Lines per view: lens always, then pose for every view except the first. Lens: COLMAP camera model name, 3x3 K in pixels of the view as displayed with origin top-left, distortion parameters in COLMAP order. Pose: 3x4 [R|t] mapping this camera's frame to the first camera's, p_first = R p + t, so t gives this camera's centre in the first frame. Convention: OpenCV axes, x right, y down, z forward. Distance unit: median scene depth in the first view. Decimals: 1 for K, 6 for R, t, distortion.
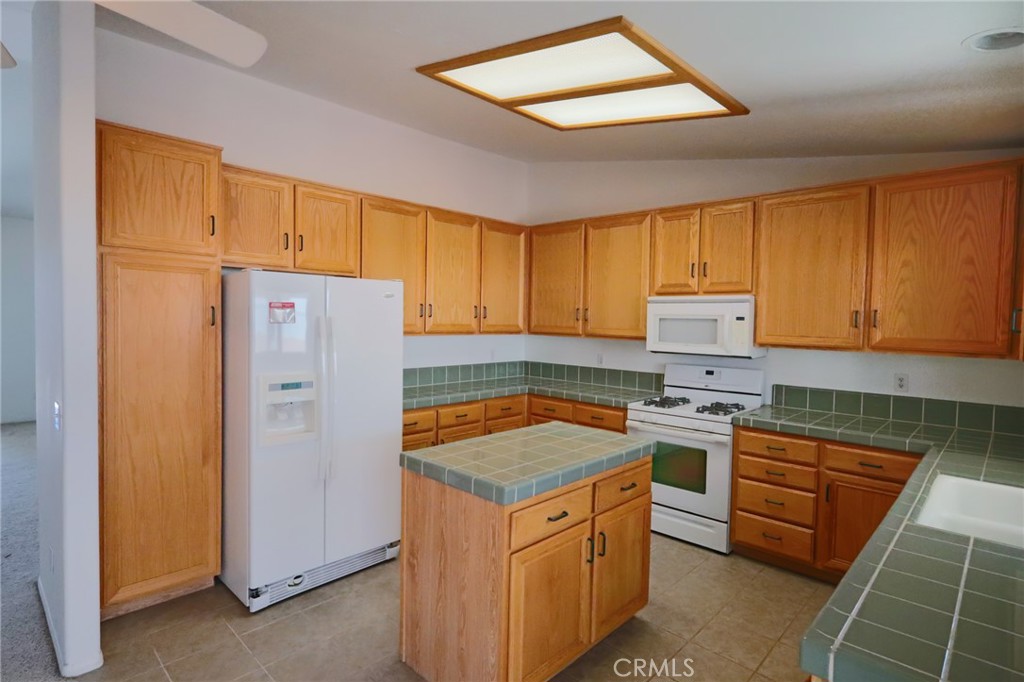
lens RADIAL K [[528.8, 0, 509.8], [0, 528.8, 339.6], [0, 0, 1]] dist [0.000044, 0.001562]
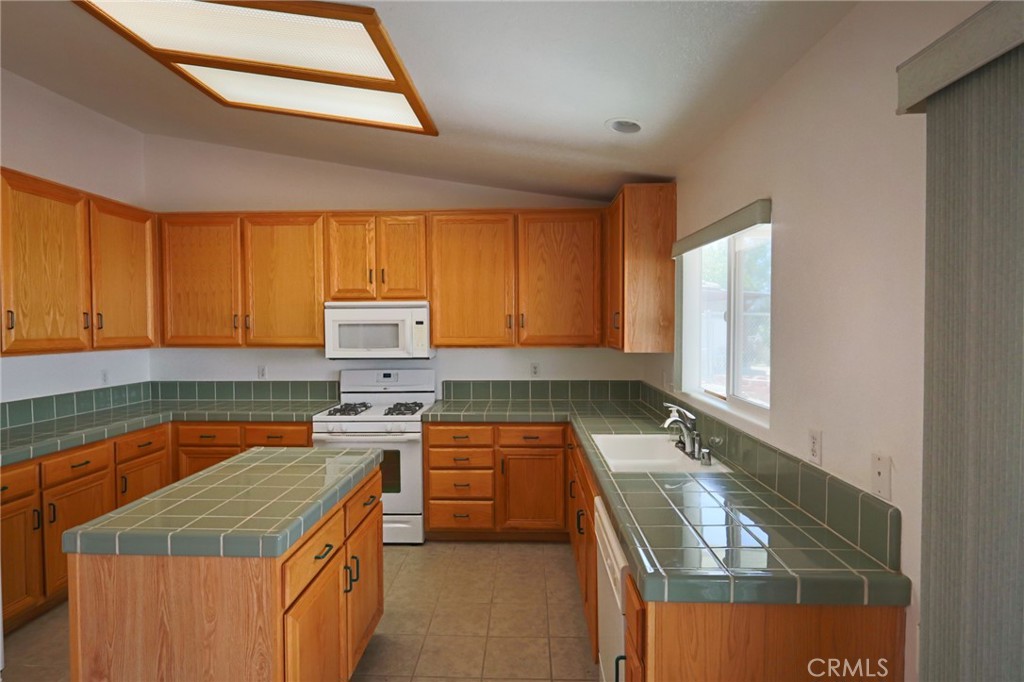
lens RADIAL K [[525.9, 0, 507.8], [0, 525.9, 339.5], [0, 0, 1]] dist [-0.001187, 0.000338]
pose [[0.747632, -0.040735, 0.662862, -0.134908], [0.046678, 0.998872, 0.008737, -0.006344], [-0.662471, 0.024409, 0.748690, 0.074126]]
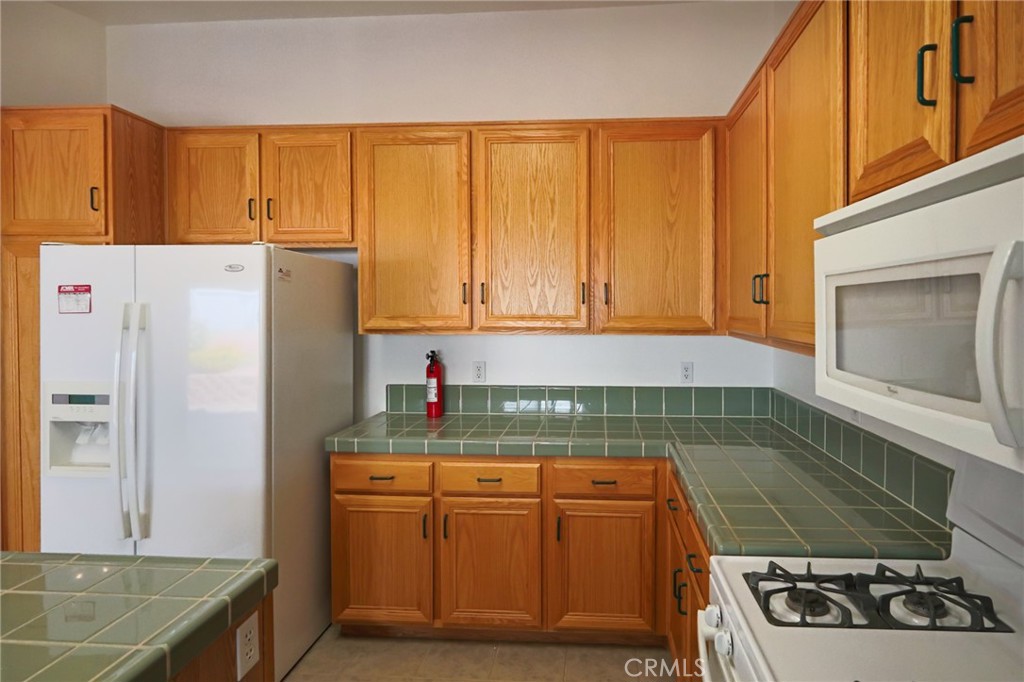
lens RADIAL K [[549.6, 0, 564.6], [0, 549.6, 316.8], [0, 0, 1]] dist [0.002733, 0.001087]
pose [[0.649640, -0.006818, -0.760212, 0.436906], [-0.020547, 0.999437, -0.026522, -0.014233], [0.759965, 0.032850, 0.649134, 0.739437]]
